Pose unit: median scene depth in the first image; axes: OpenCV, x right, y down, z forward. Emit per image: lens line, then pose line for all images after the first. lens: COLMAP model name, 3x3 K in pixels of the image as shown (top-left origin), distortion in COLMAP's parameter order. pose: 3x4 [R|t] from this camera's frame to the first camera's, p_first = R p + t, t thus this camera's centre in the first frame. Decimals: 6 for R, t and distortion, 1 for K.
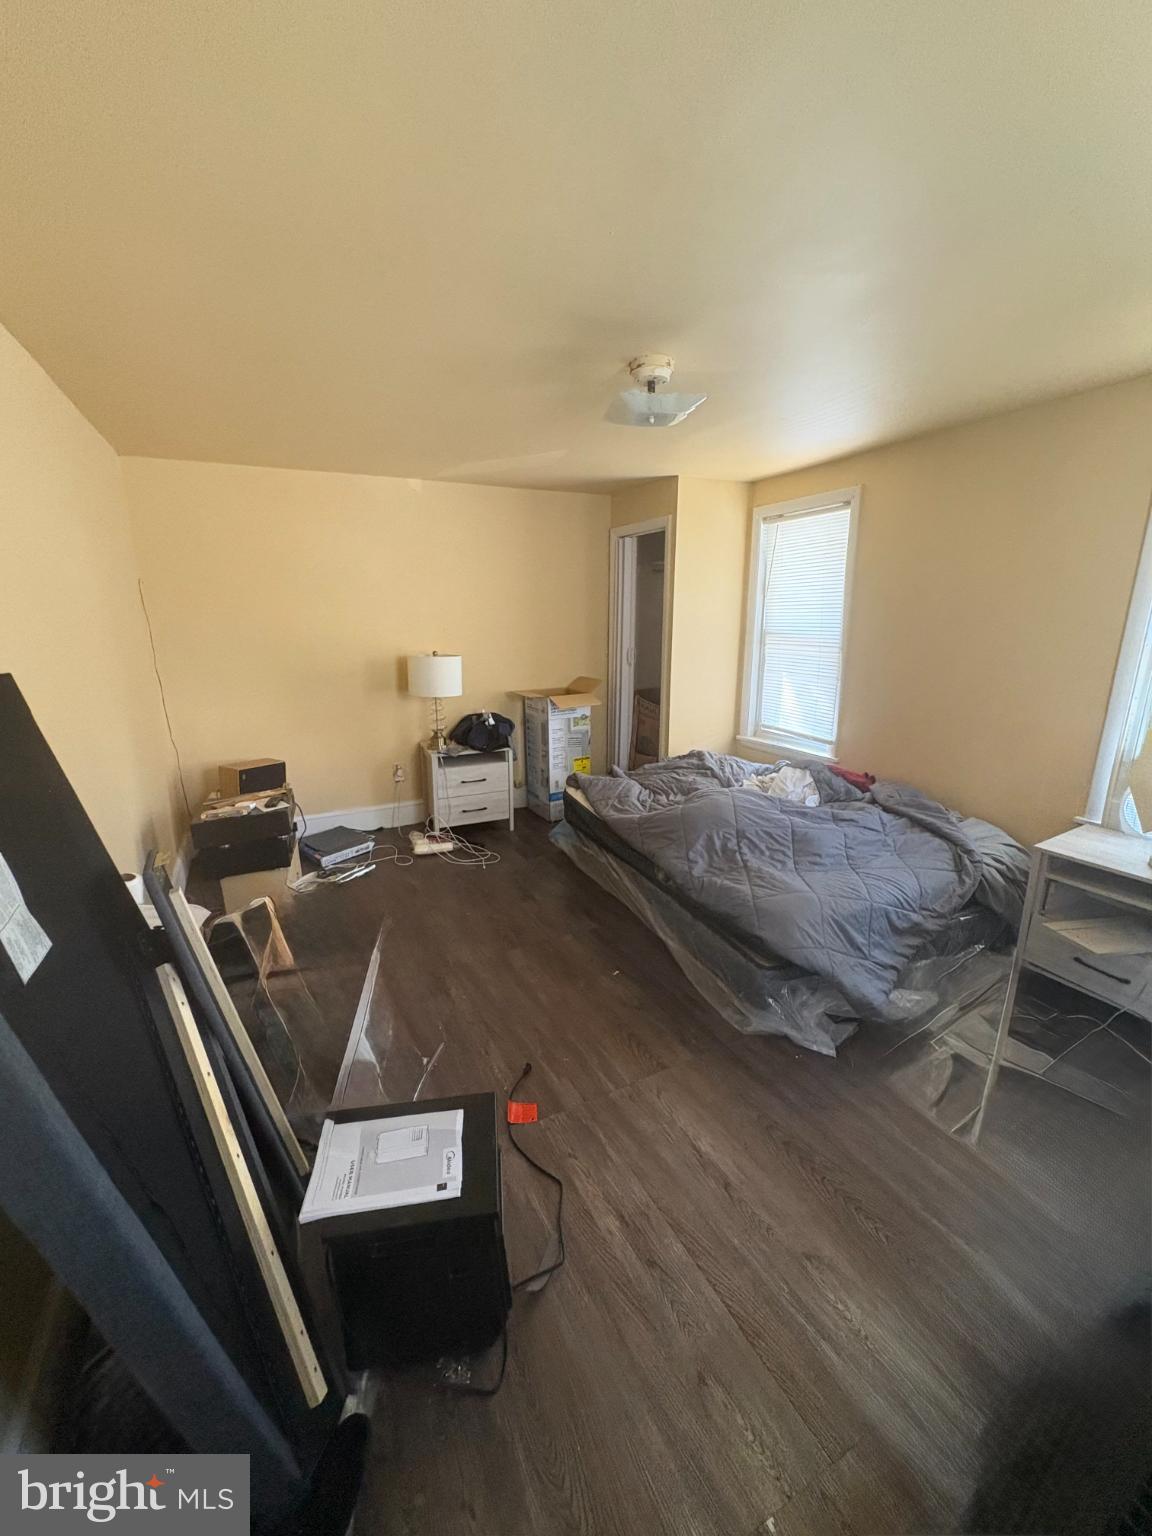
lens RADIAL K [[619.5, 0, 577.6], [0, 619.5, 765.6], [0, 0, 1]] dist [-0.001456, -0.000313]
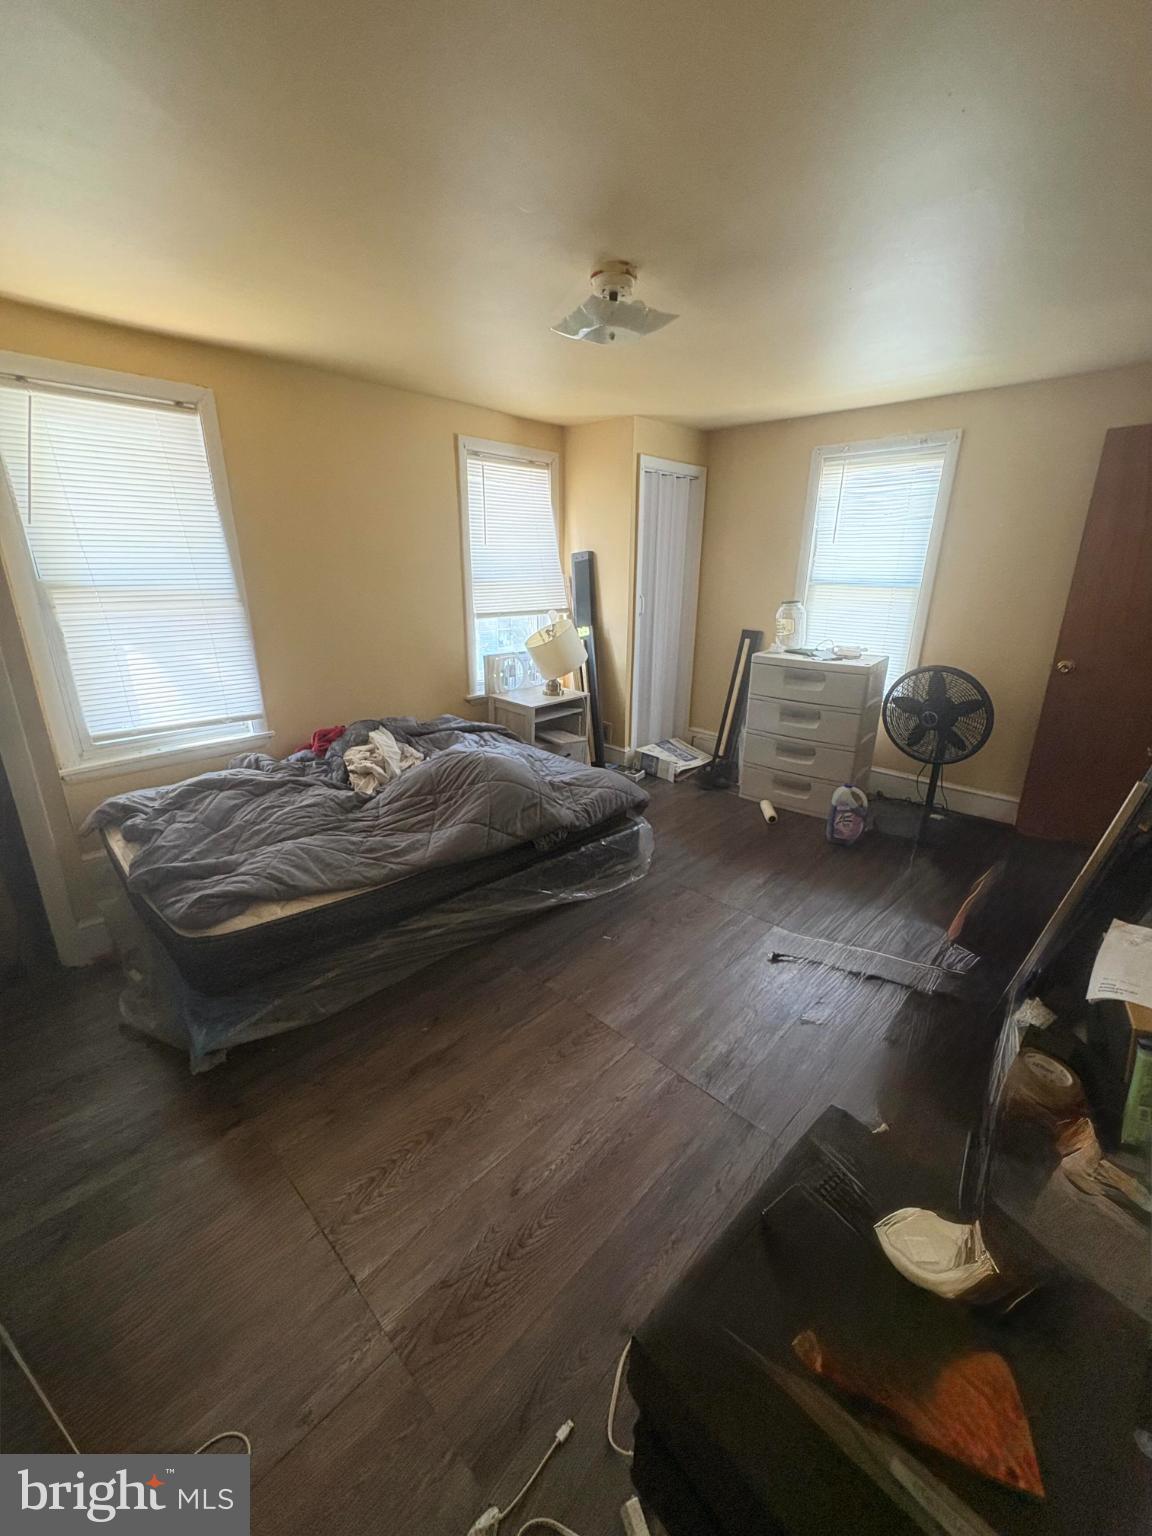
lens RADIAL K [[619.5, 0, 575.4], [0, 619.5, 771.8], [0, 0, 1]] dist [-0.001456, -0.000313]
pose [[-0.328748, -0.306539, 0.893285, -0.494687], [0.214375, 0.896947, 0.386690, -0.199828], [-0.919765, 0.318621, -0.229155, 0.824452]]
